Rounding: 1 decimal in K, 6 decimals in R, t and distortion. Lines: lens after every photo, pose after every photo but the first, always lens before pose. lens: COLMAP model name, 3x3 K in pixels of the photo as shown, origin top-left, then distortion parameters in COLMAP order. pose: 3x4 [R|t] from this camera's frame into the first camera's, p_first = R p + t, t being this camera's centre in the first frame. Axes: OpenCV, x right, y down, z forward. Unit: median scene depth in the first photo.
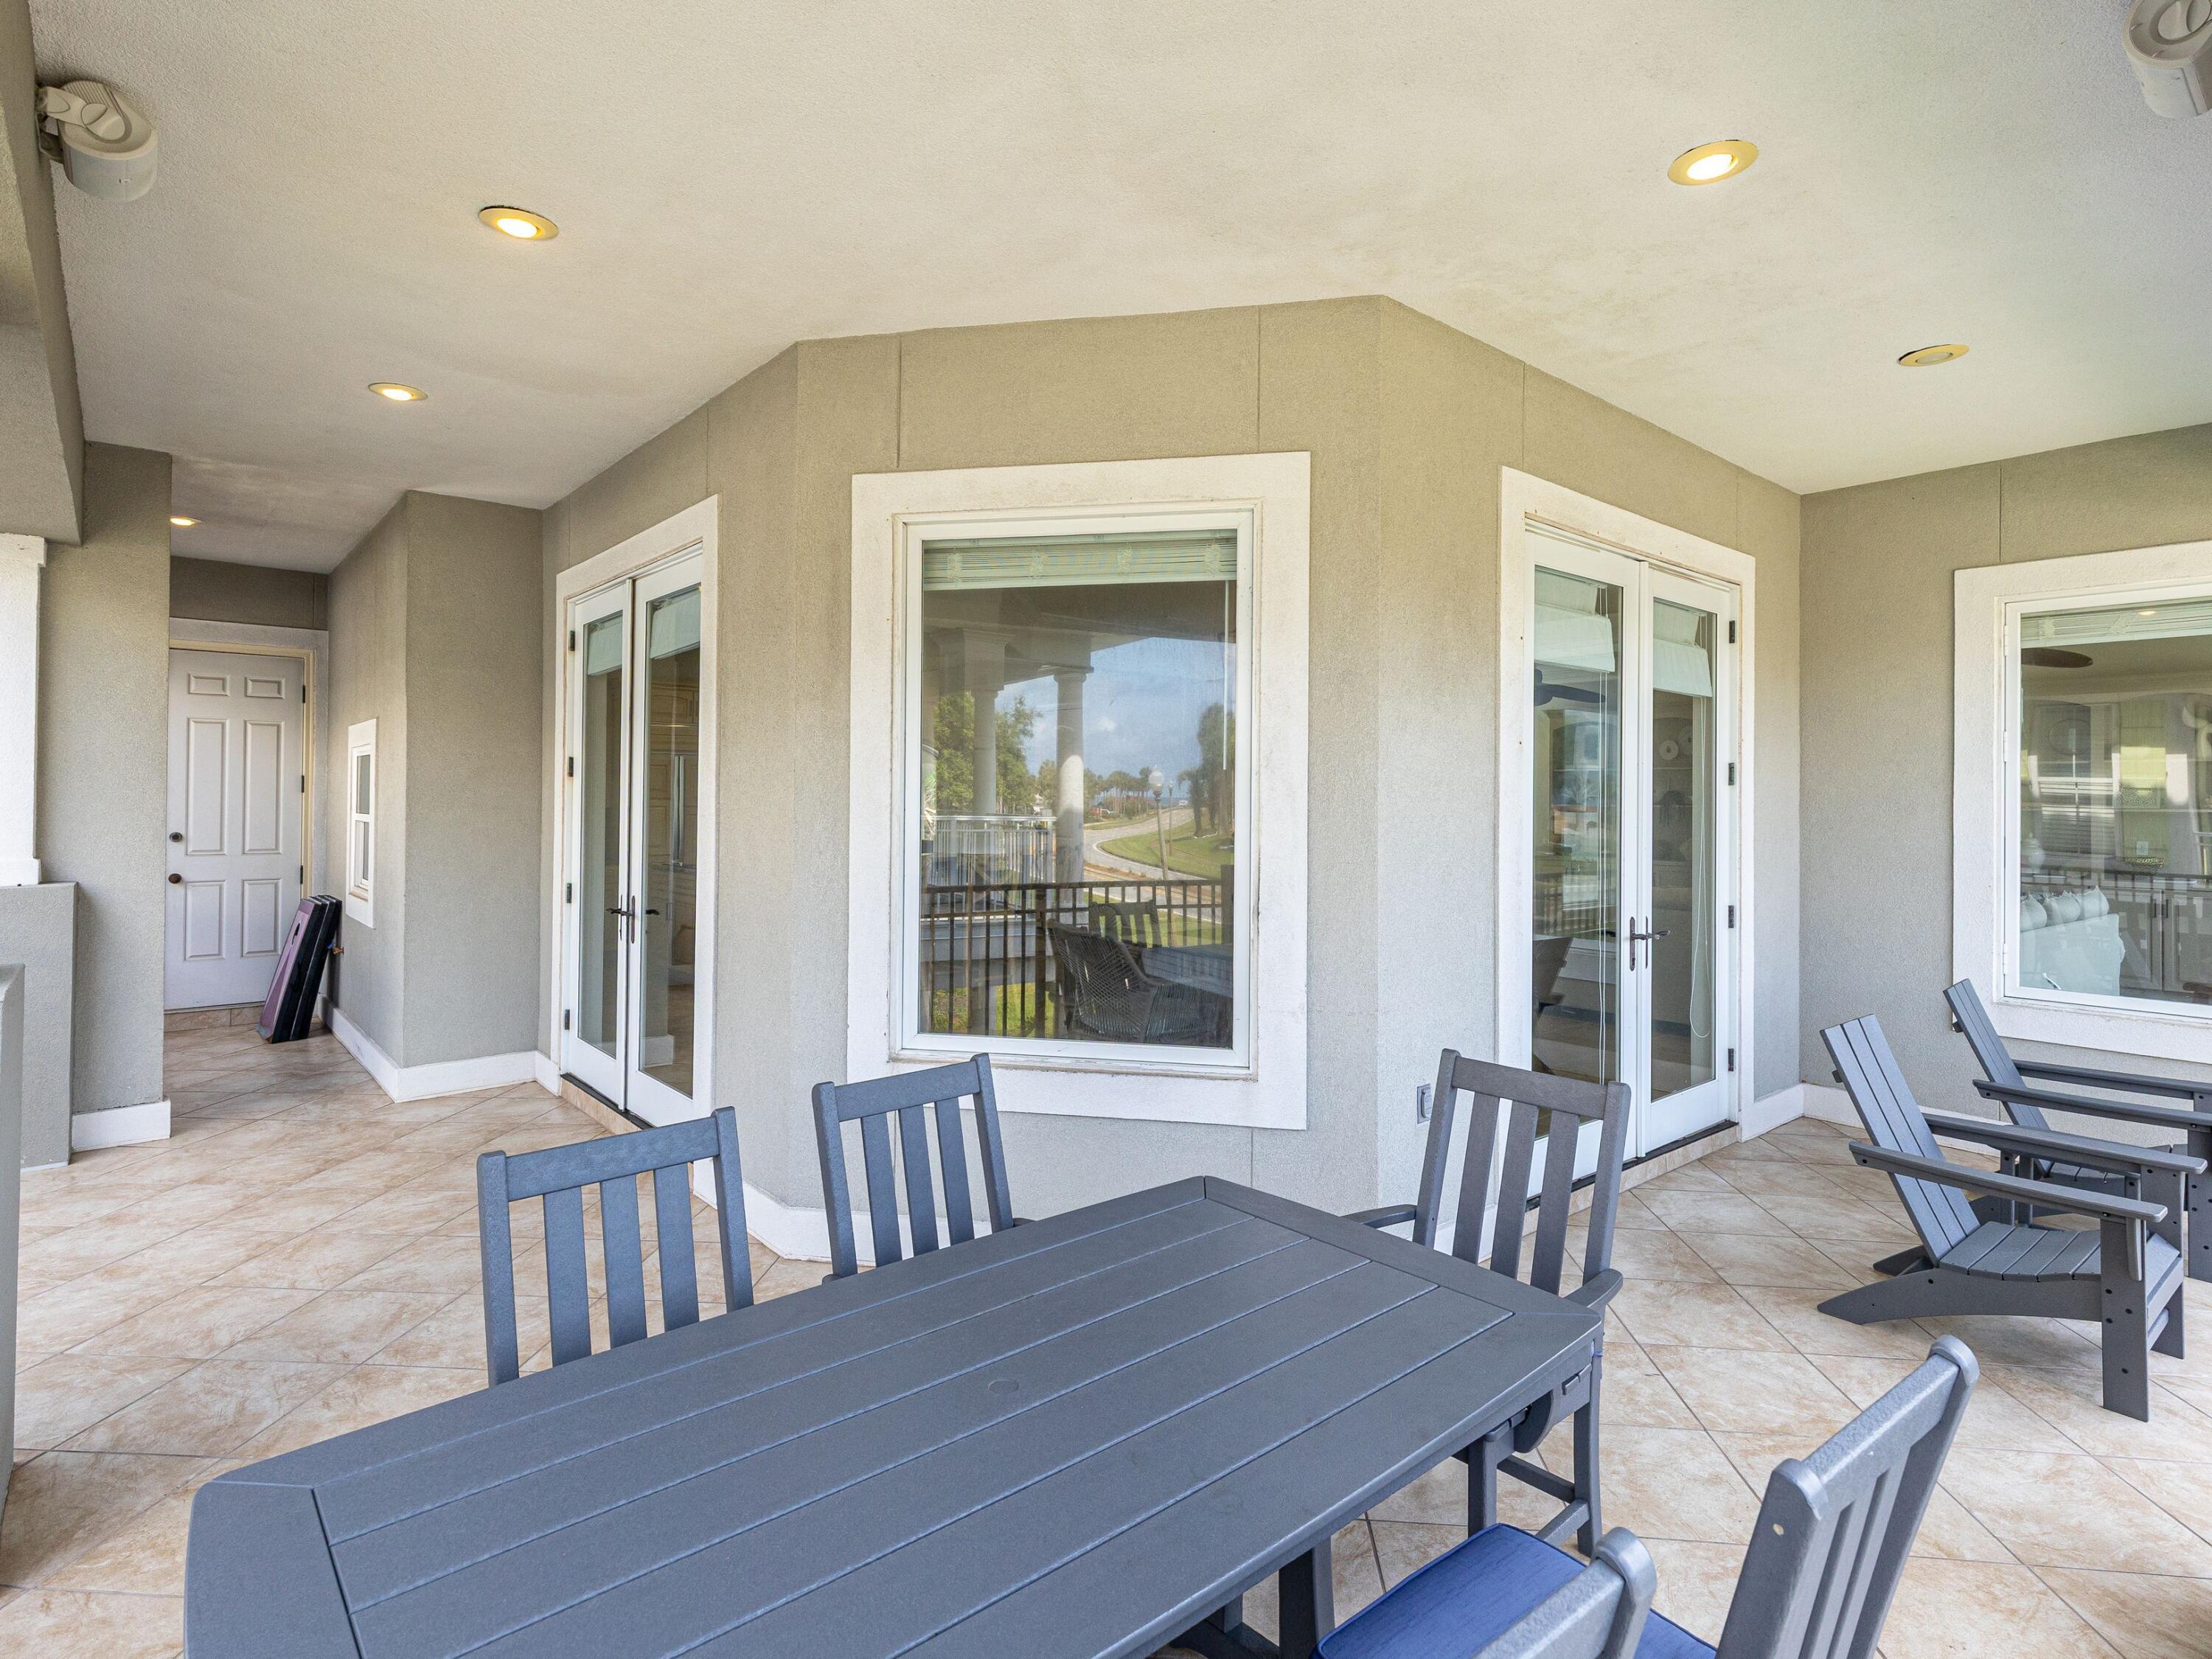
lens RADIAL K [[1127.6, 0, 1102.5], [0, 1127.6, 790.4], [0, 0, 1]] dist [0.015401, 0.000210]
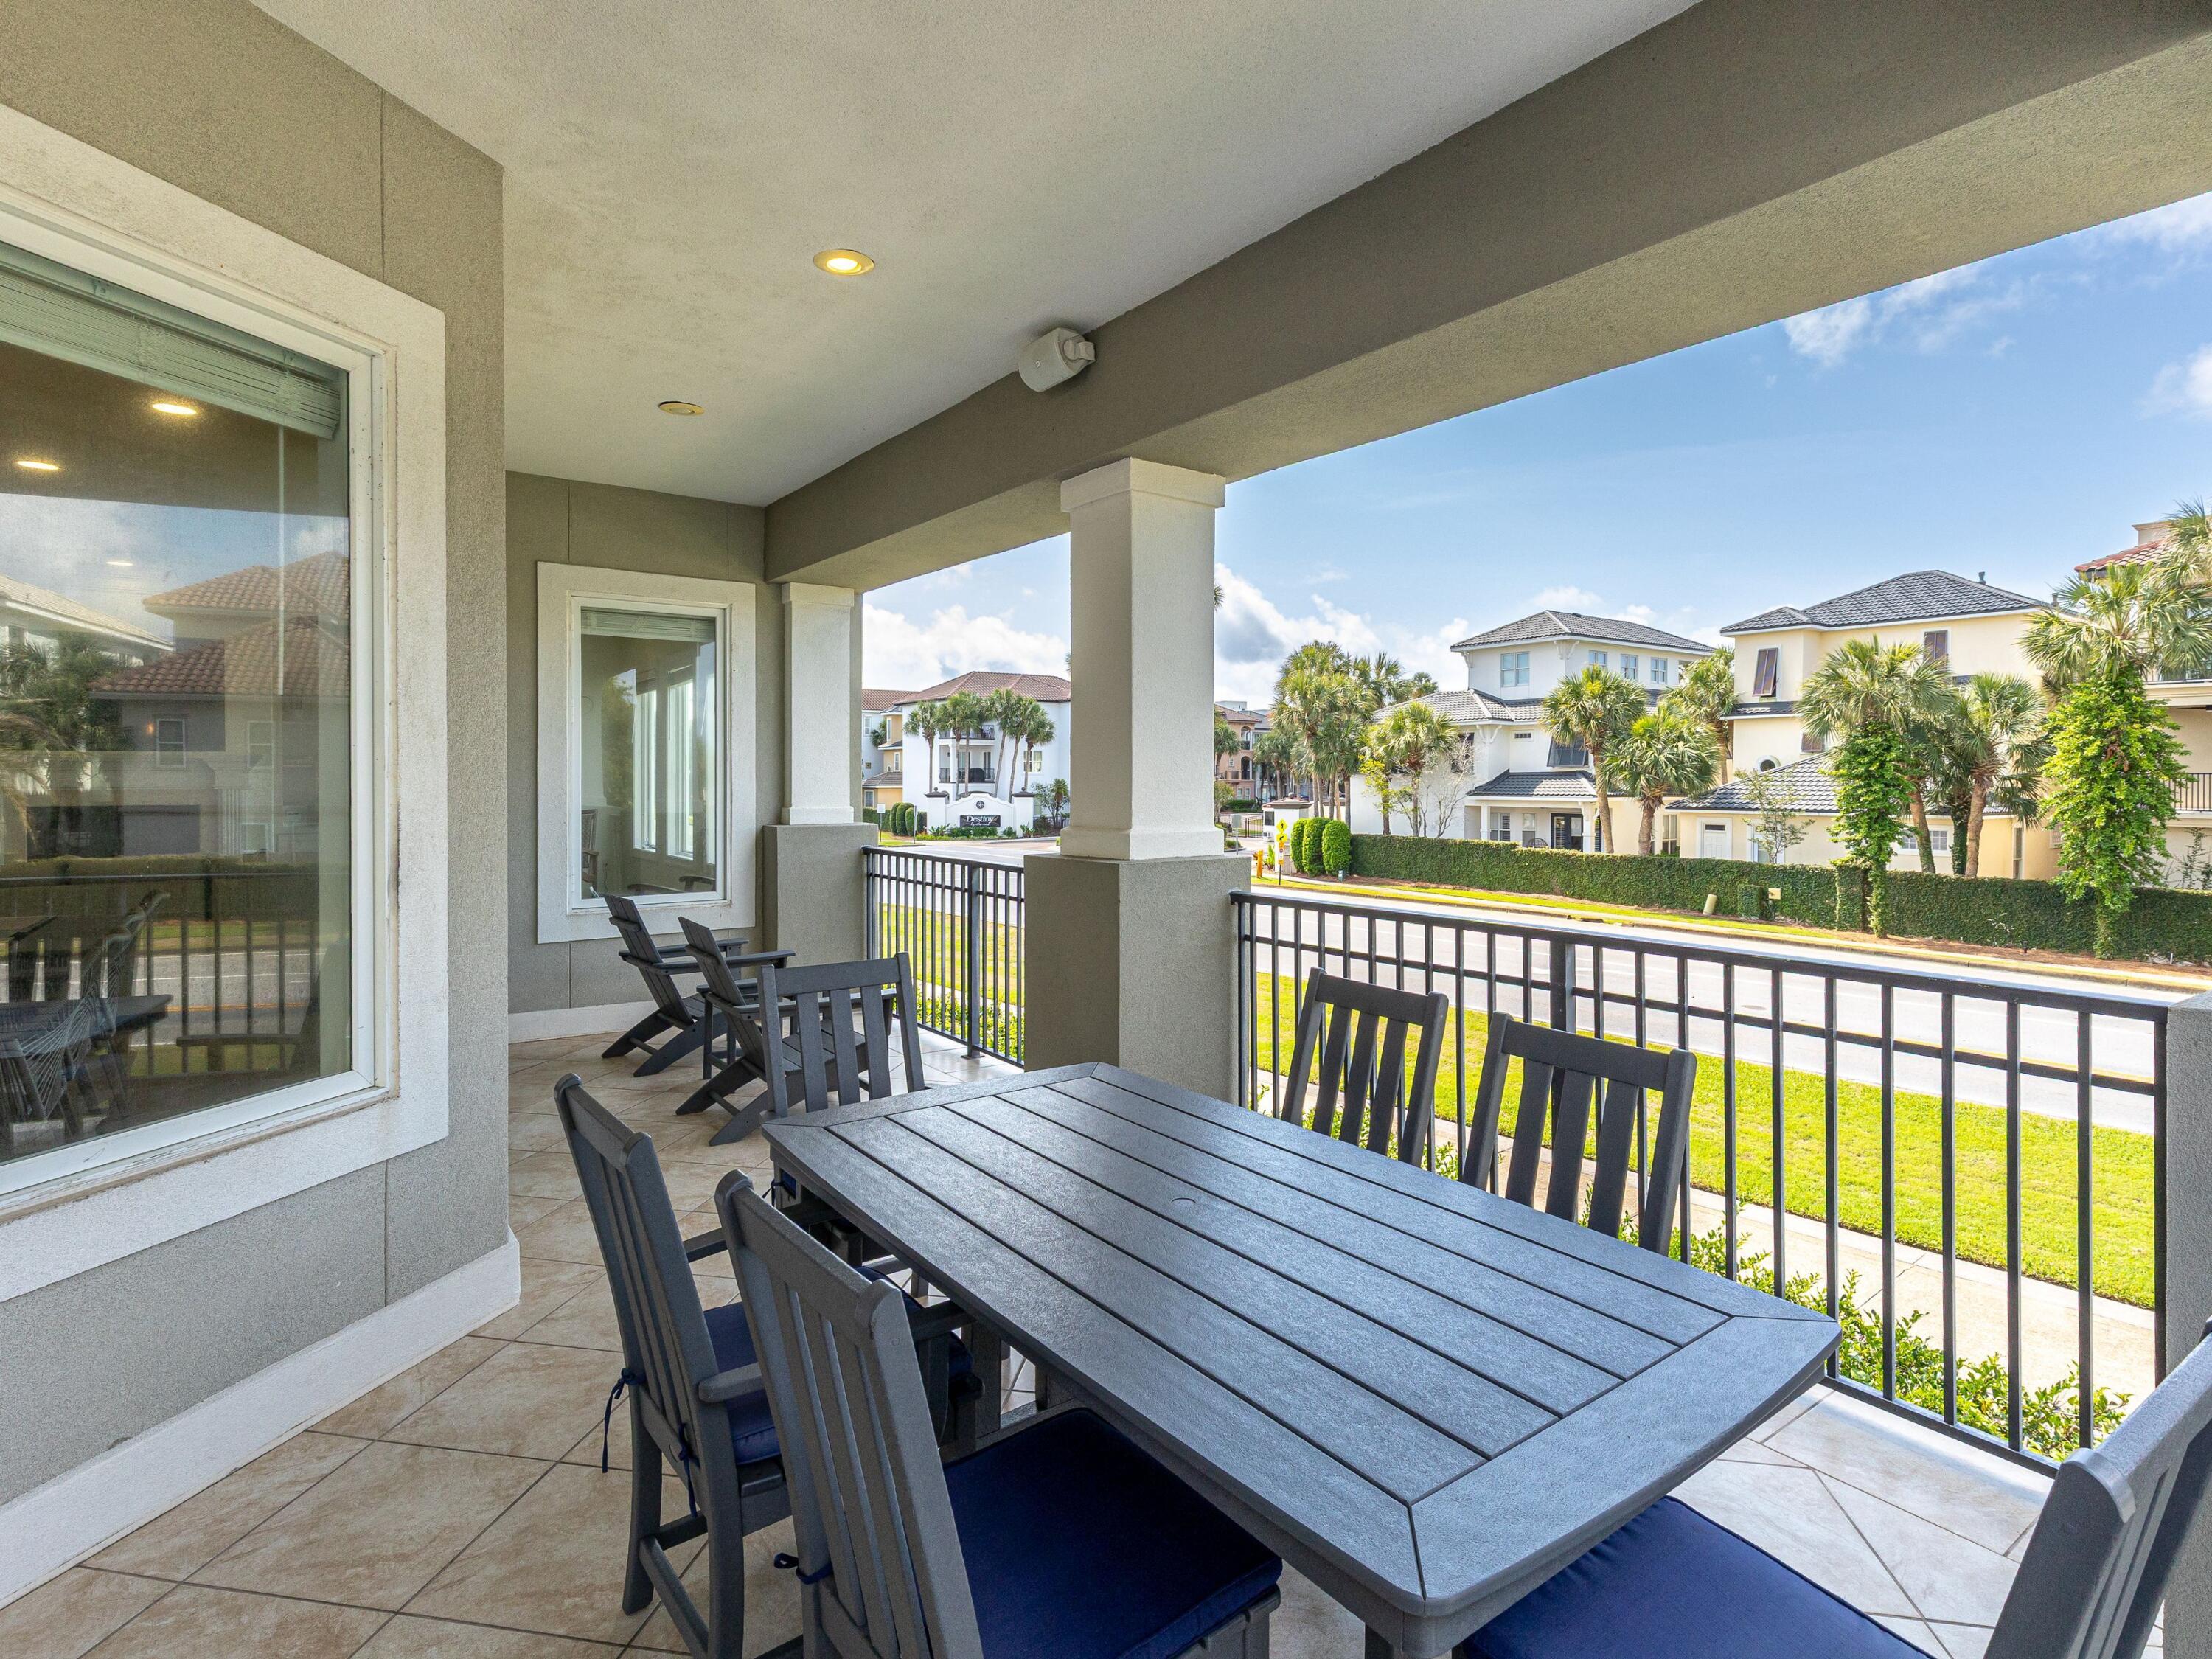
lens RADIAL K [[1149.9, 0, 1099.9], [0, 1149.9, 769.4], [0, 0, 1]] dist [0.010542, 0.000378]
pose [[0.097960, -0.003083, 0.995186, -0.591979], [-0.007130, 0.999967, 0.003800, 0.024810], [-0.995165, -0.007468, 0.097935, 0.434071]]
